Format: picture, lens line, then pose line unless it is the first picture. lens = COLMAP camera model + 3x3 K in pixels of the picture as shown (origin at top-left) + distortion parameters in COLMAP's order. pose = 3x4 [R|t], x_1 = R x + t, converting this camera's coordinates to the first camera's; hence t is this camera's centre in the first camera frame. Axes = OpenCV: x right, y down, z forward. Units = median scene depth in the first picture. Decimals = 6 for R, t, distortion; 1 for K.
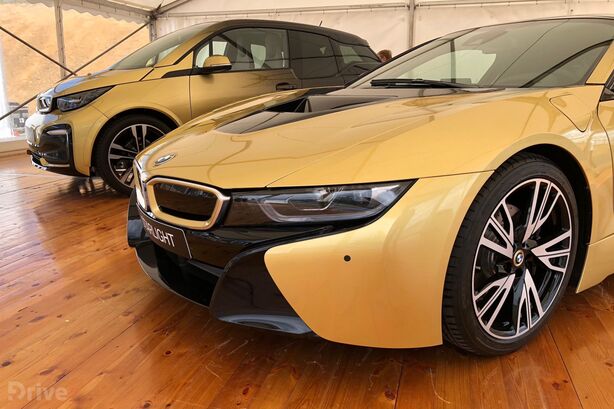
lens RADIAL K [[494.1, 0, 307.4], [0, 494.1, 205.6], [0, 0, 1]] dist [0.008910, 0.018276]
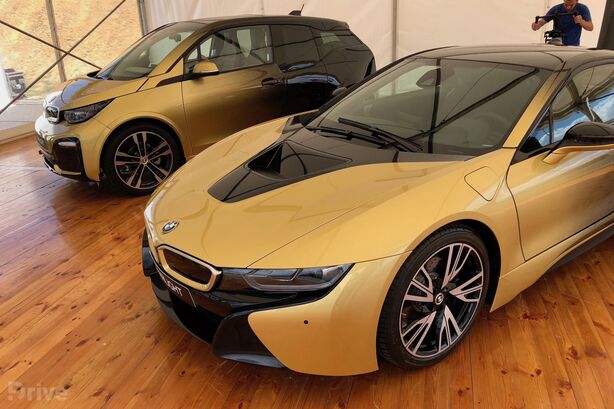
lens RADIAL K [[494.1, 0, 306.3], [0, 494.1, 203.6], [0, 0, 1]] dist [0.008910, 0.018276]
pose [[0.999317, -0.036532, -0.005510, 0.079849], [0.036942, 0.989939, 0.136584, -0.330711], [0.000464, -0.136694, 0.990613, -0.279875]]
